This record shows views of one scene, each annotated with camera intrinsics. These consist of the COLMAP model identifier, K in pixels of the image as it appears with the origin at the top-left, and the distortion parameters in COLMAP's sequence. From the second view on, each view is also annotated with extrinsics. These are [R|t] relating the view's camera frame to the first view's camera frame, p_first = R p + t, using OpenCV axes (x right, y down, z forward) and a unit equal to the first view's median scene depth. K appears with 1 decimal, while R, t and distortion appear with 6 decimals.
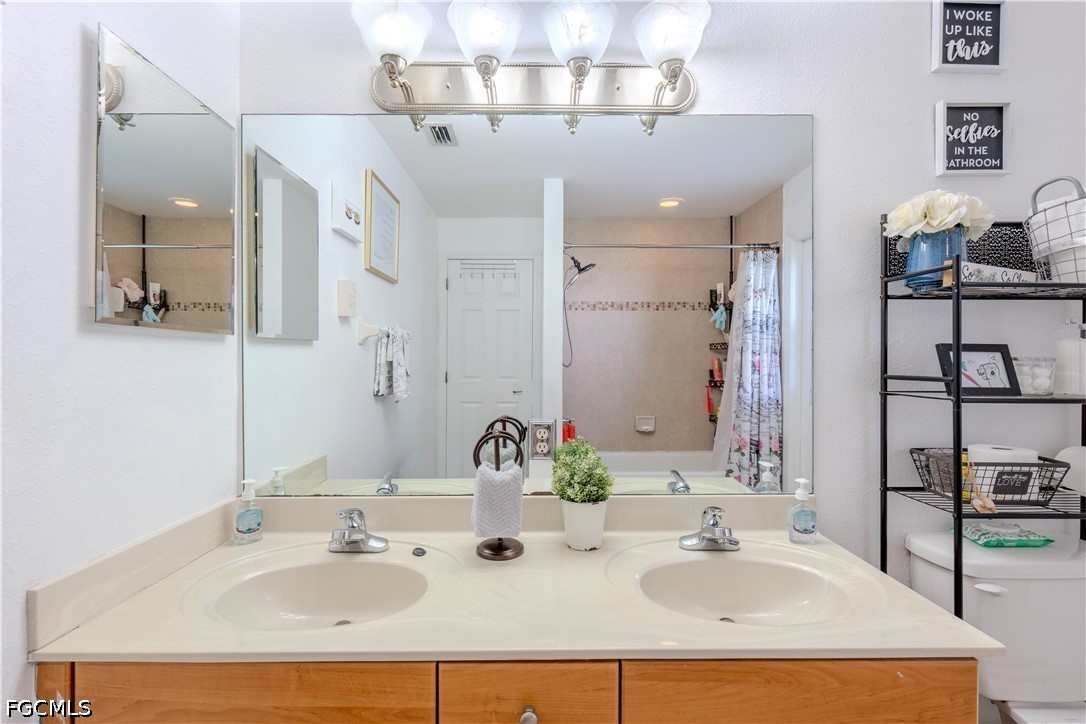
lens RADIAL K [[478.6, 0, 535.2], [0, 478.6, 359.5], [0, 0, 1]] dist [-0.008384, 0.003152]
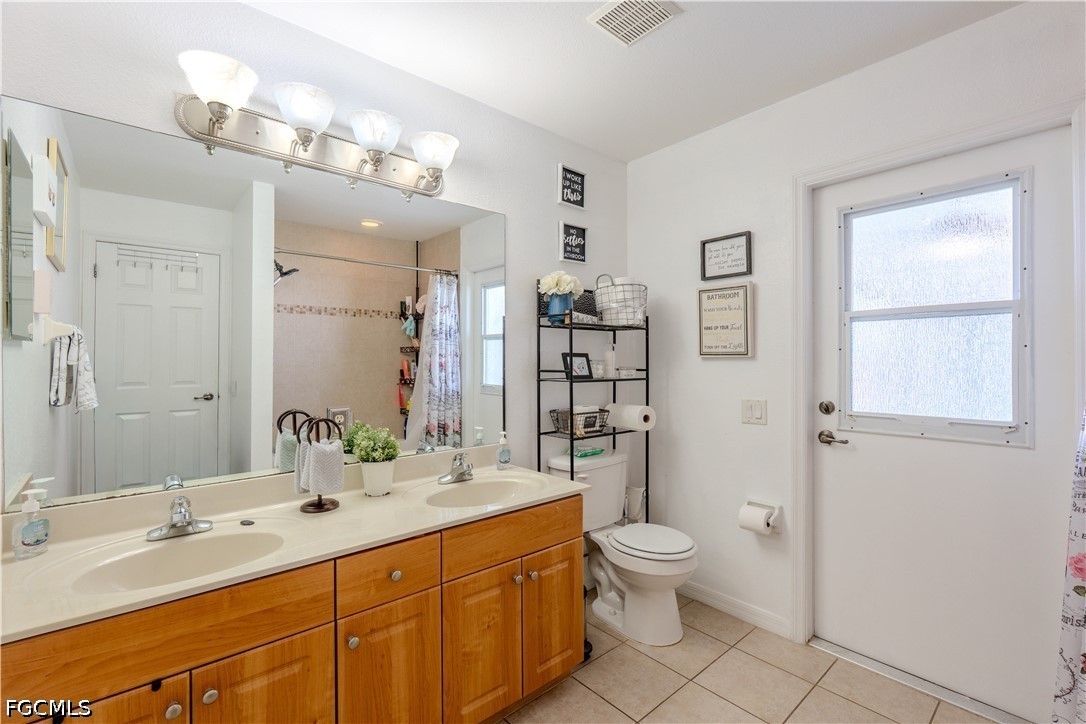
lens RADIAL K [[478.6, 0, 544.8], [0, 478.6, 360.4], [0, 0, 1]] dist [-0.008384, 0.003152]
pose [[0.756441, -0.003893, 0.654050, -0.412575], [0.004205, 0.999991, 0.001088, -0.004156], [-0.654048, 0.001928, 0.756451, -0.359164]]
